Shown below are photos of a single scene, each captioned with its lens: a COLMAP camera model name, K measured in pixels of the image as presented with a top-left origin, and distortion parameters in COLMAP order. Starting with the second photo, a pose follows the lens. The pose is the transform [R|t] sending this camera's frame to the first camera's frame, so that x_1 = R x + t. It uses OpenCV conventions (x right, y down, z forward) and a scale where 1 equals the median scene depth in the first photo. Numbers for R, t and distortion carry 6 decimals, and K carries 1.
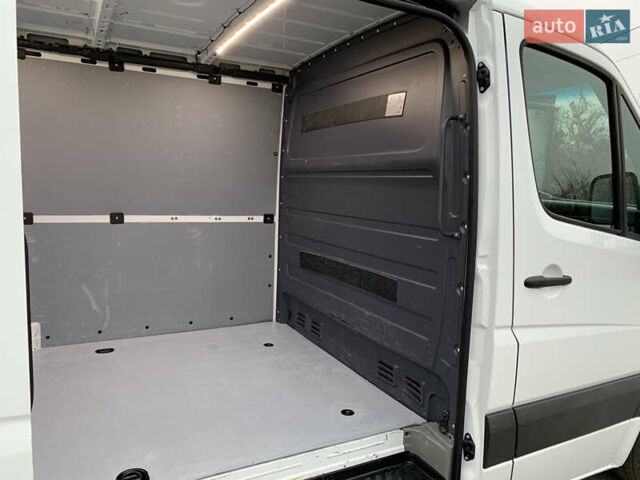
lens RADIAL K [[489.9, 0, 329.9], [0, 489.9, 239.0], [0, 0, 1]] dist [0.044876, -0.052996]
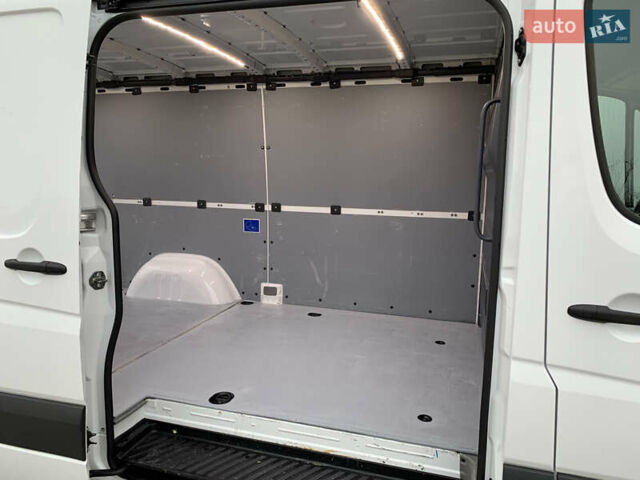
lens RADIAL K [[477.3, 0, 321.2], [0, 477.3, 245.3], [0, 0, 1]] dist [0.001310, -0.006125]
pose [[0.705692, 0.086347, -0.703237, 0.381857], [-0.075327, 0.996064, 0.046713, -0.007299], [0.704503, 0.020008, 0.709419, 0.143082]]
